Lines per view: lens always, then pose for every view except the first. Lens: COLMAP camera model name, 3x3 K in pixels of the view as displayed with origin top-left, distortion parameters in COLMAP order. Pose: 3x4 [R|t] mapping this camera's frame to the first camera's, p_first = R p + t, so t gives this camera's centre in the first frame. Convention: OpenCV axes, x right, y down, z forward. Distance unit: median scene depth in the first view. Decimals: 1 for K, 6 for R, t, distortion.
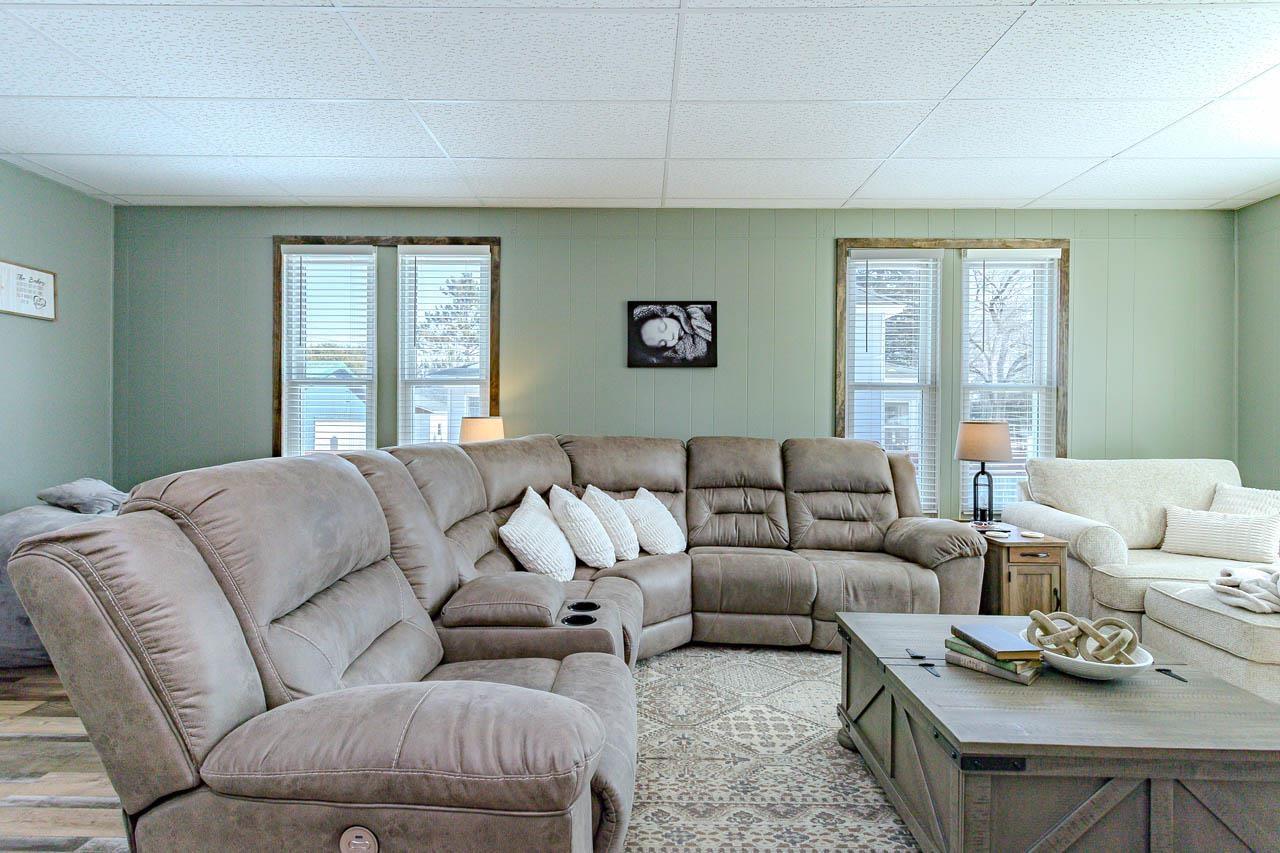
lens RADIAL K [[596.5, 0, 628.4], [0, 596.5, 424.2], [0, 0, 1]] dist [0.002250, 0.000123]
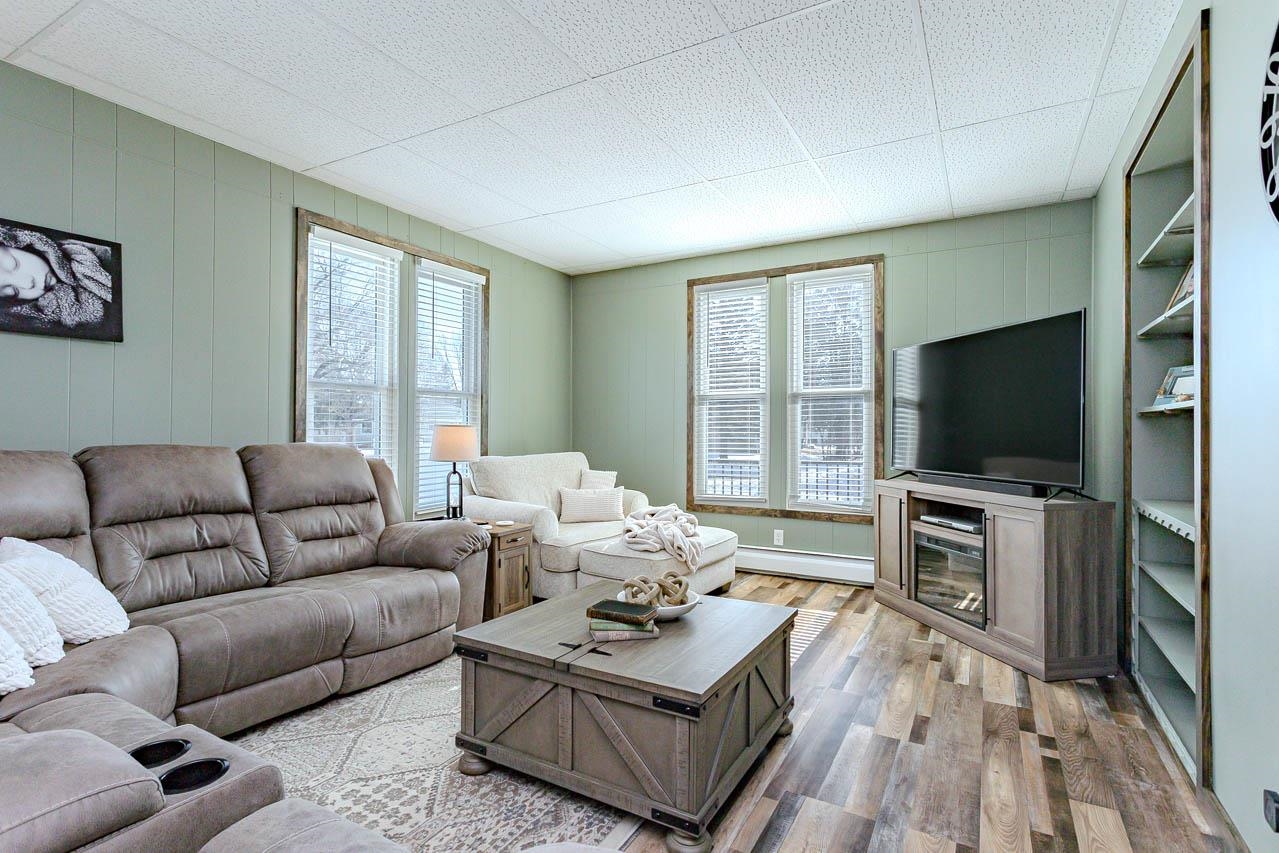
lens RADIAL K [[623.4, 0, 600.2], [0, 623.4, 424.3], [0, 0, 1]] dist [0.000577, 0.001502]
pose [[0.484145, 0.002760, 0.874984, -0.236611], [-0.000420, 0.999996, -0.002922, -0.001329], [-0.874988, 0.001048, 0.484144, 0.215553]]
